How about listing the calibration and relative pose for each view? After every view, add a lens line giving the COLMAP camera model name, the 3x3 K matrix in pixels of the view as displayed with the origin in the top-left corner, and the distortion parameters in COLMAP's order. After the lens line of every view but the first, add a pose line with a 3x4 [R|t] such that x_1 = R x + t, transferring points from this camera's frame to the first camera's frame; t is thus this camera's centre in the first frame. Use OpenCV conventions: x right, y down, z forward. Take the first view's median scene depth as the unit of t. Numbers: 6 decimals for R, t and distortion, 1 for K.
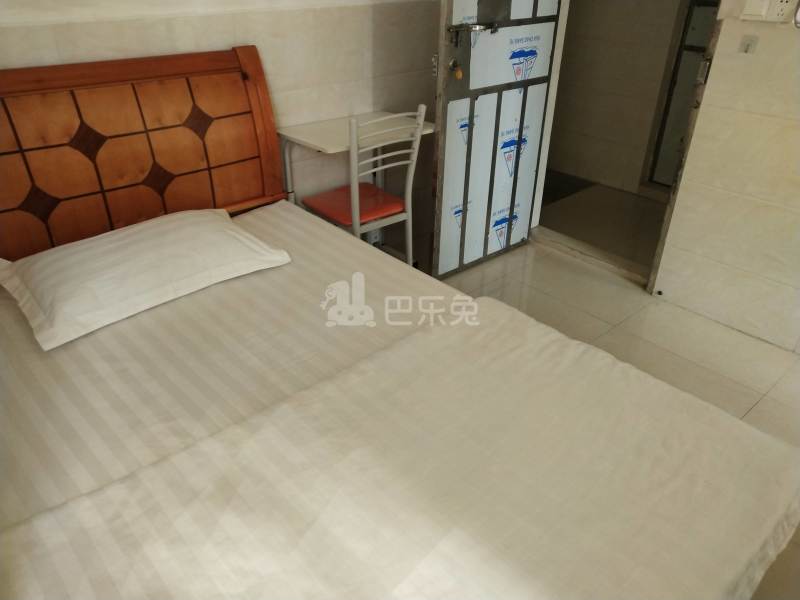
lens RADIAL K [[628.5, 0, 400.0], [0, 628.5, 300.0], [0, 0, 1]] dist [-0.000323, 0.111403]
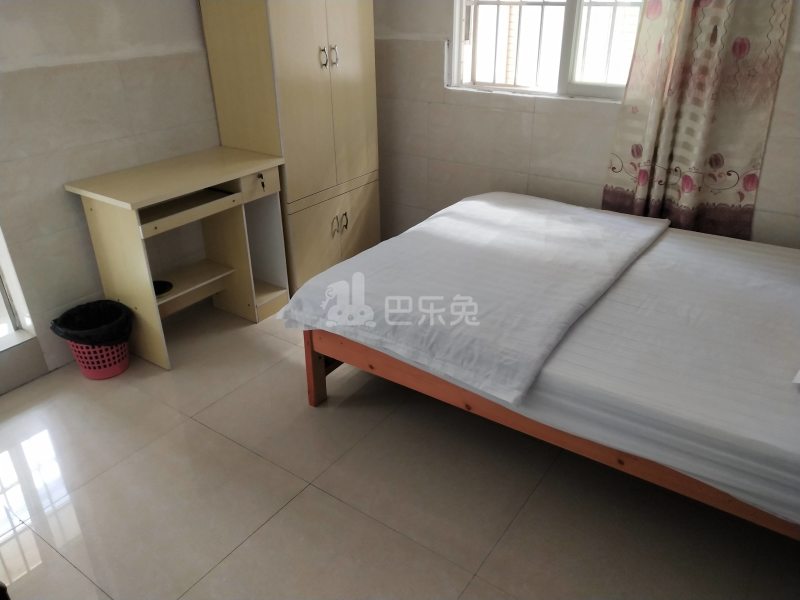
lens RADIAL K [[628.5, 0, 400.0], [0, 628.5, 300.0], [0, 0, 1]] dist [-0.000323, 0.111403]
pose [[-0.973312, 0.127634, -0.190715, 0.497083], [-0.092763, 0.541316, 0.835687, -0.825353], [0.209900, 0.831076, -0.515030, 1.312808]]
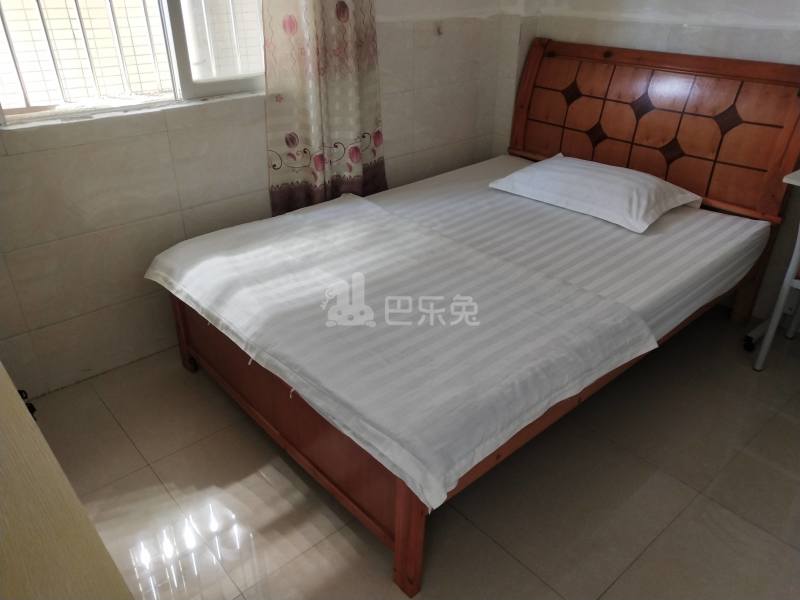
lens RADIAL K [[628.5, 0, 400.0], [0, 628.5, 300.0], [0, 0, 1]] dist [-0.000323, 0.111403]
pose [[0.006603, 0.488104, -0.872761, 0.999177], [-0.502864, 0.756016, 0.419008, -0.255954], [0.864340, 0.436114, 0.250442, 0.385723]]
